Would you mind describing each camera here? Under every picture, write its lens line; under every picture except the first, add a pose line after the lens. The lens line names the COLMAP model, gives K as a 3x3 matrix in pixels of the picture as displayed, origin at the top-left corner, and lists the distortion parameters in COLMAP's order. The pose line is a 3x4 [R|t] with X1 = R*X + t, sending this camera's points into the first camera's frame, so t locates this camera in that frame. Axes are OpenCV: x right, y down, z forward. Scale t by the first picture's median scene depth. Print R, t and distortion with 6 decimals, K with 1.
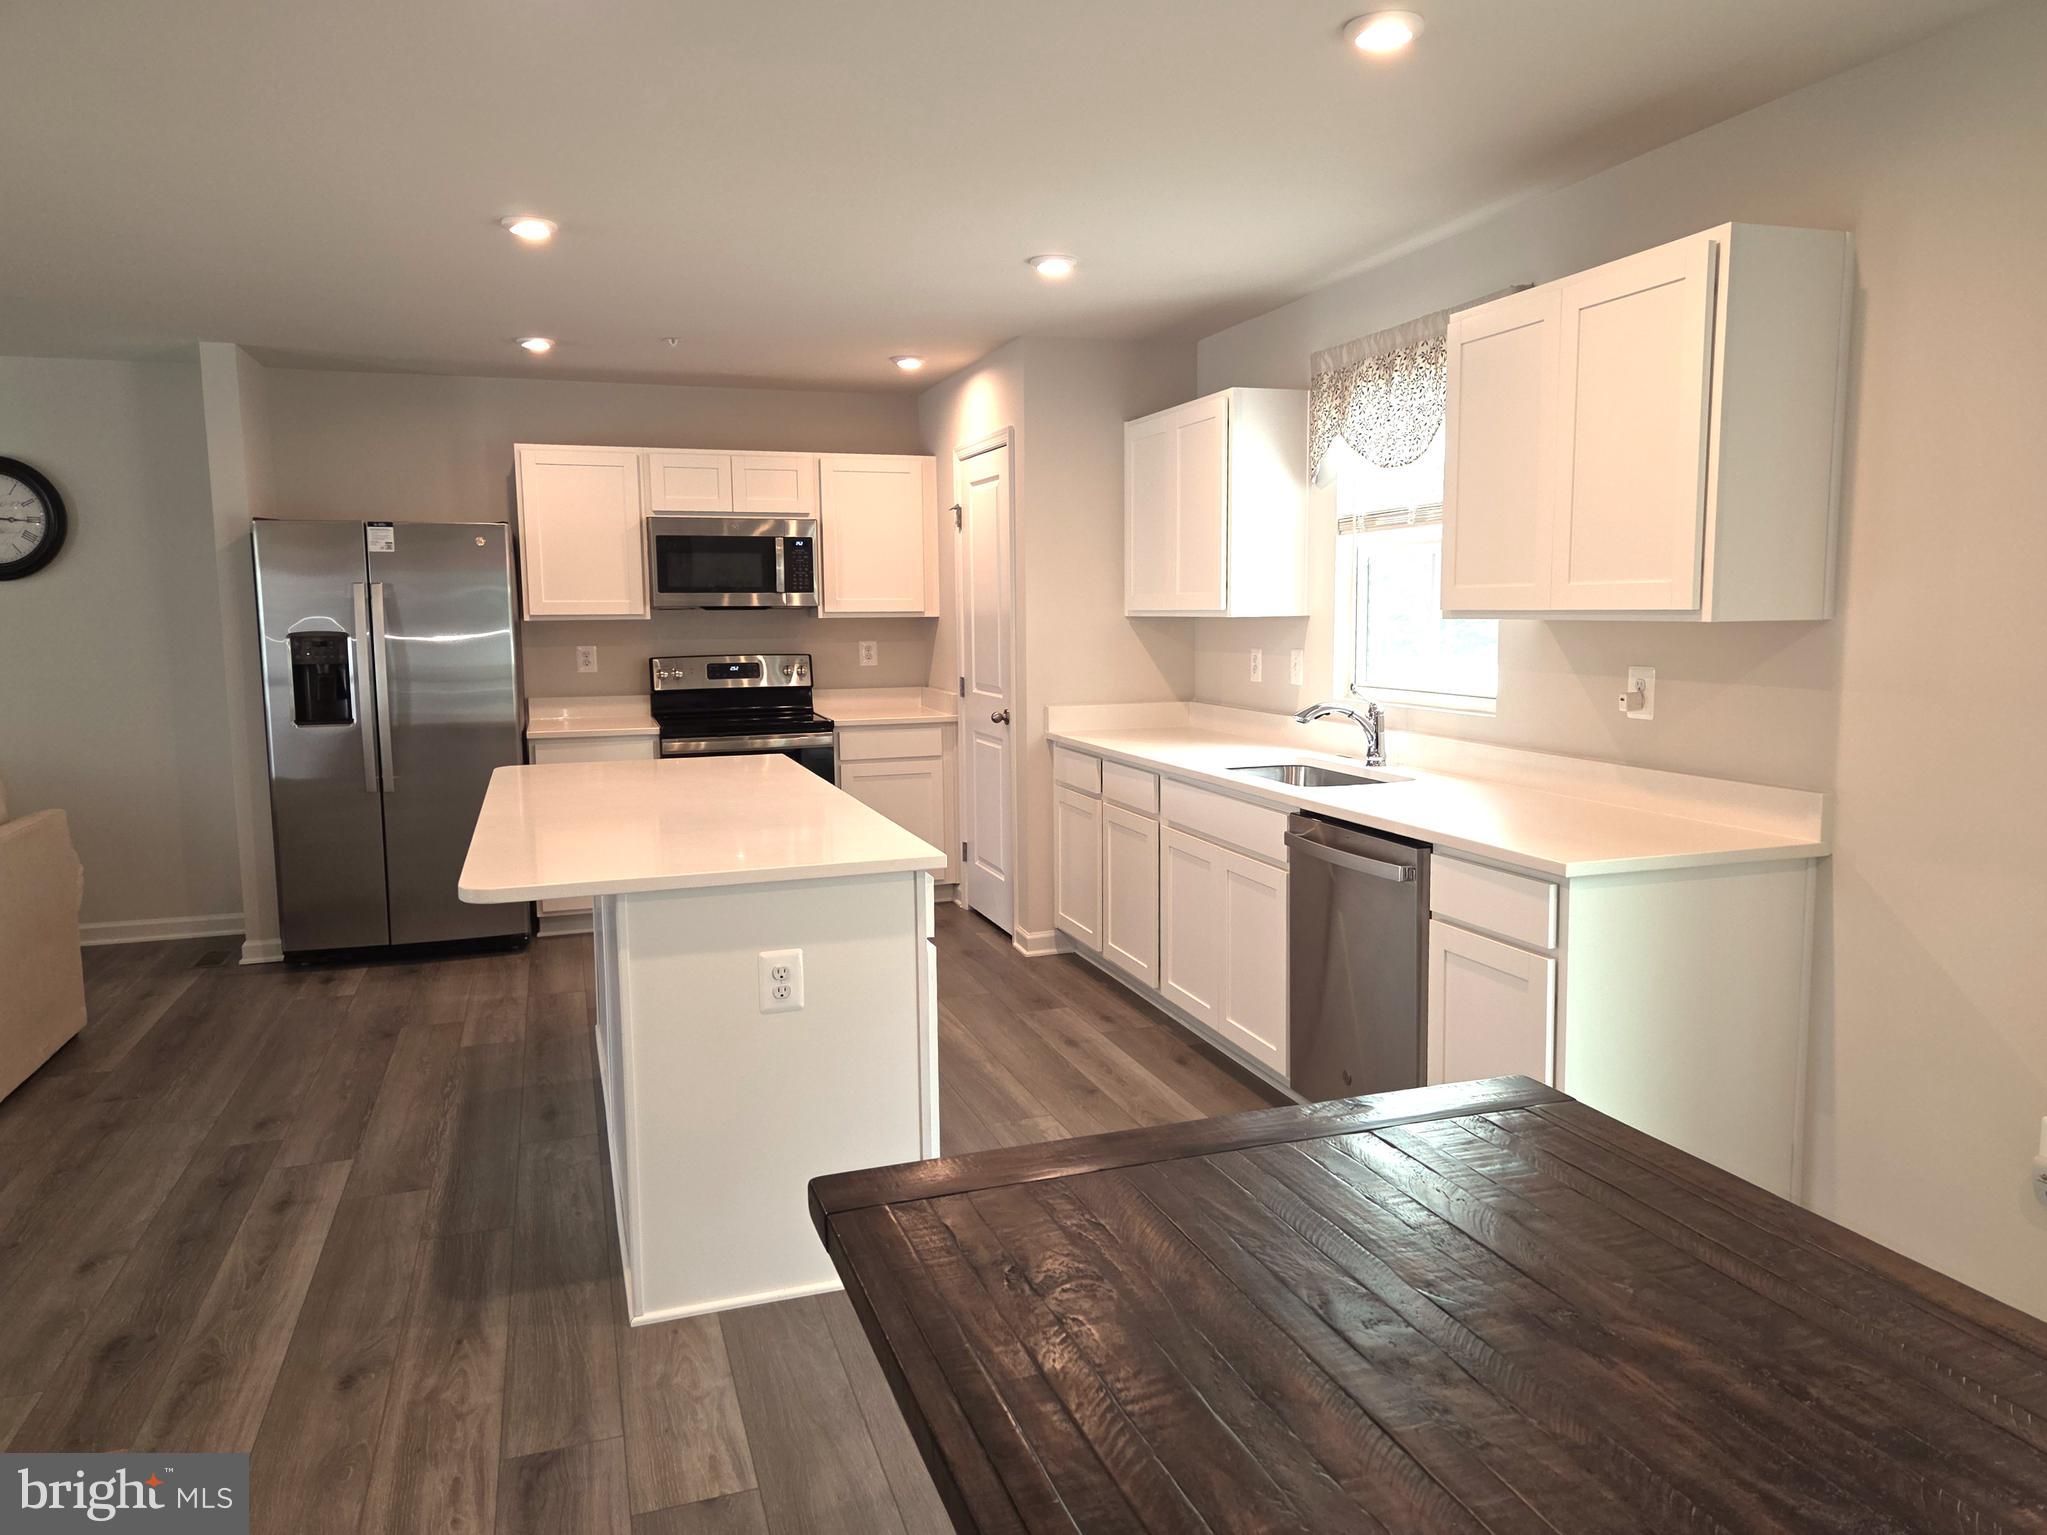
lens RADIAL K [[1457.3, 0, 1023.5], [0, 1457.3, 767.5], [0, 0, 1]] dist [0.039909, -0.003715]
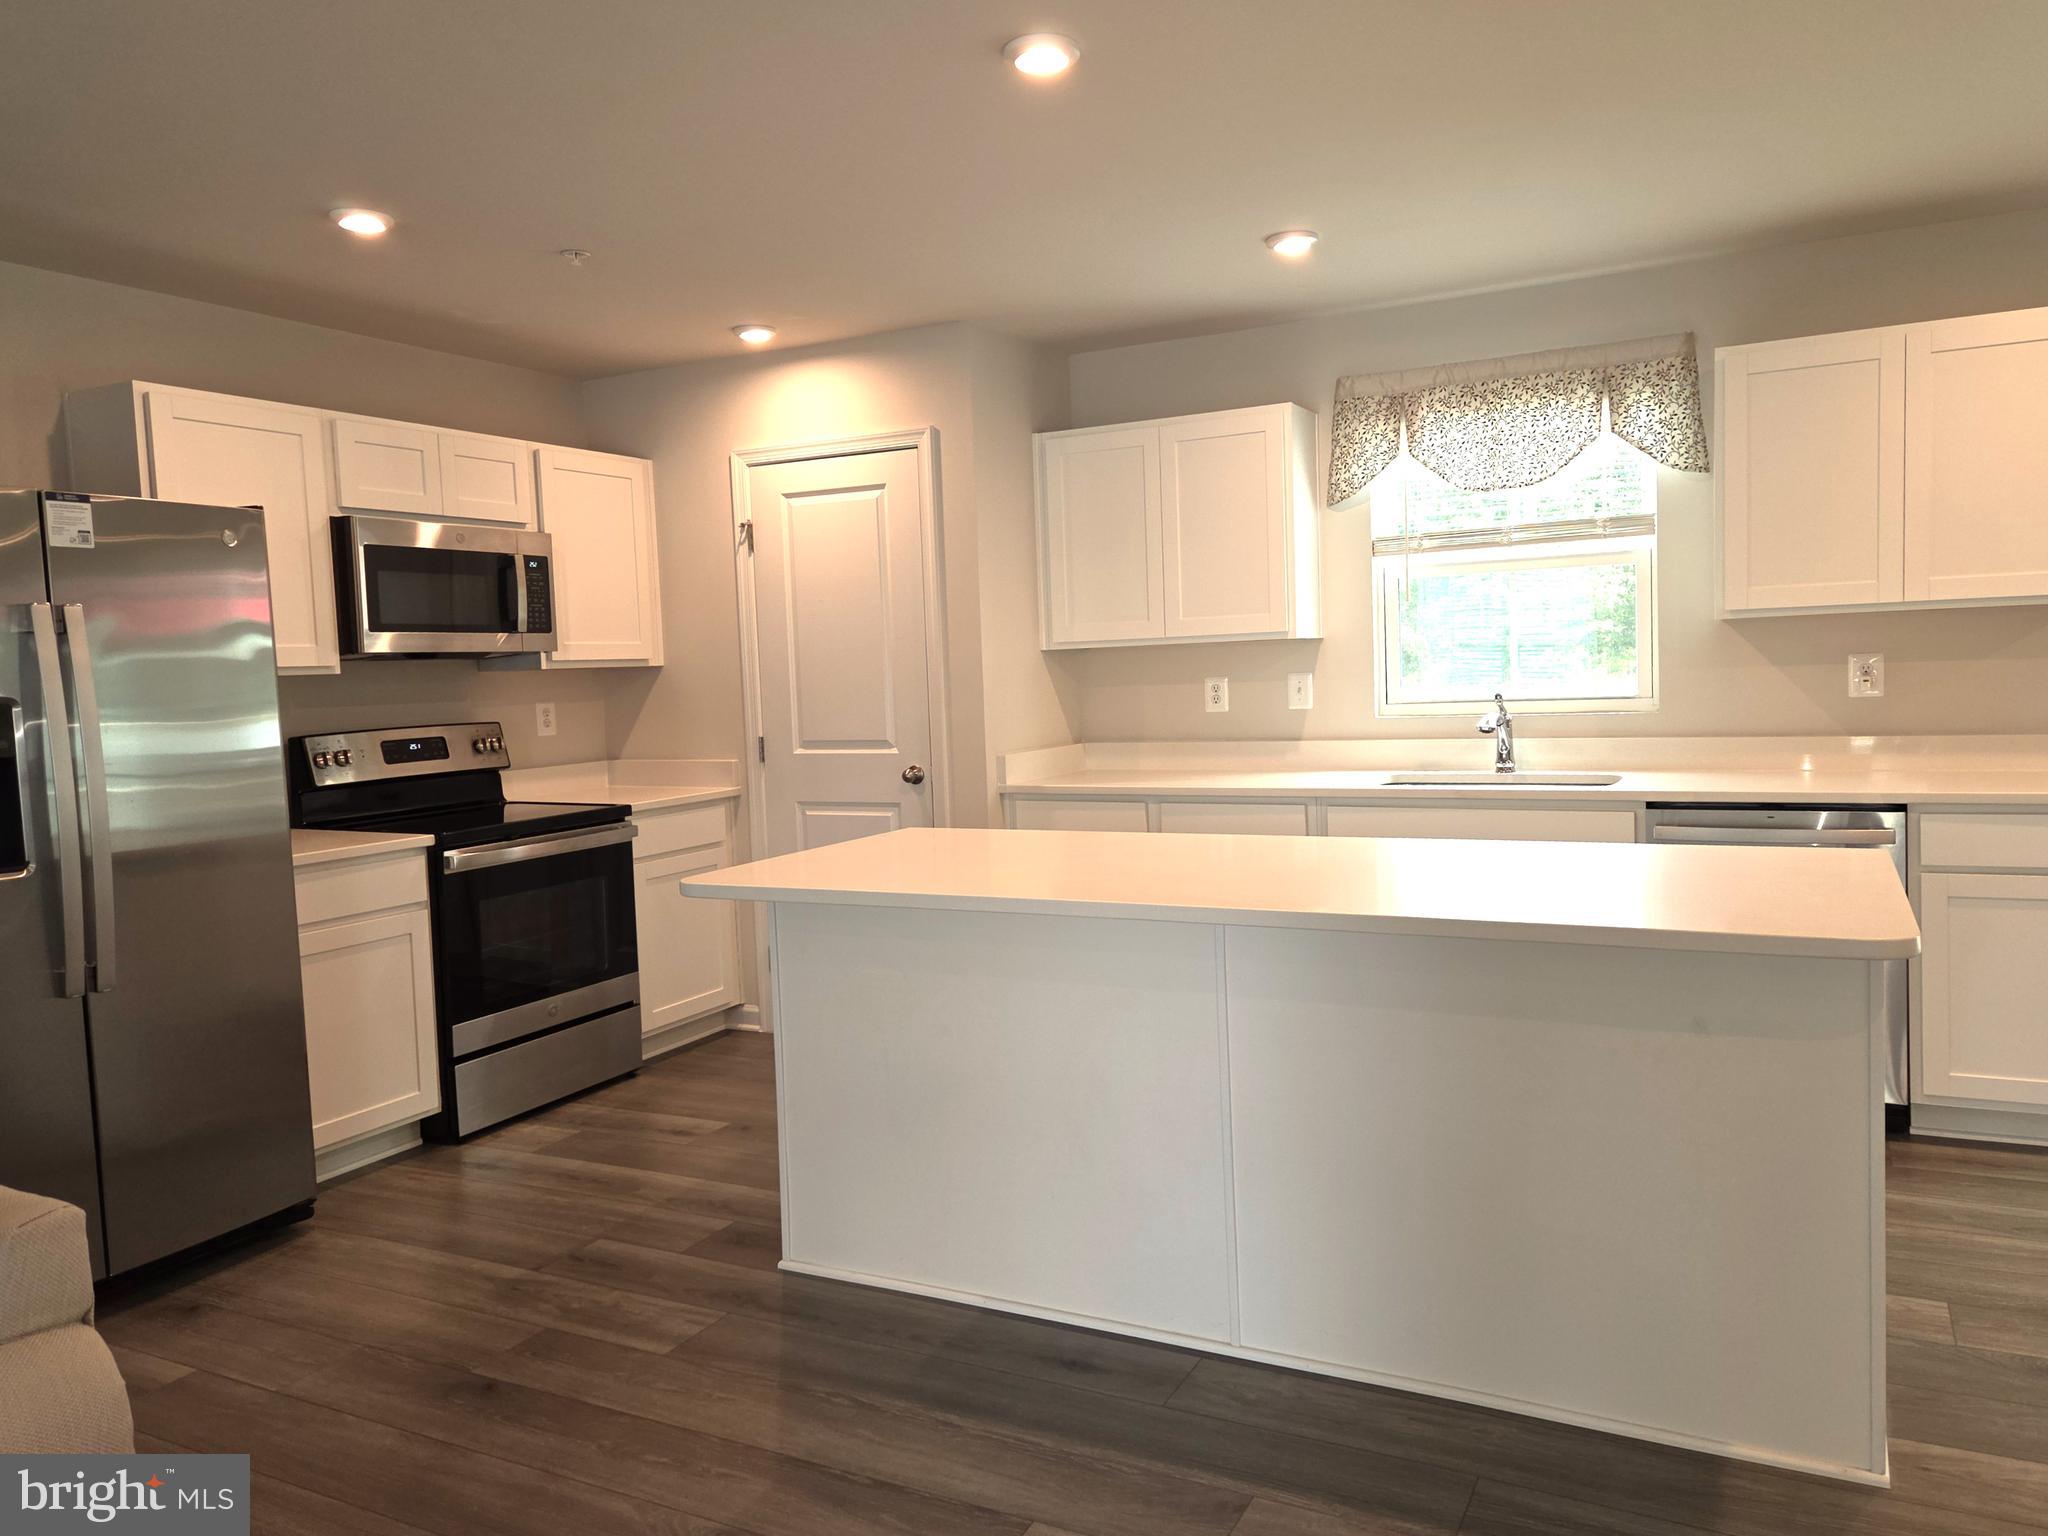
lens RADIAL K [[1497.0, 0, 1028.3], [0, 1497.0, 757.4], [0, 0, 1]] dist [0.076920, -0.072419]
pose [[0.711321, -0.061568, 0.700165, -0.585961], [0.109642, 0.993681, -0.024012, -0.017736], [-0.694263, 0.093848, 0.713577, 0.362490]]
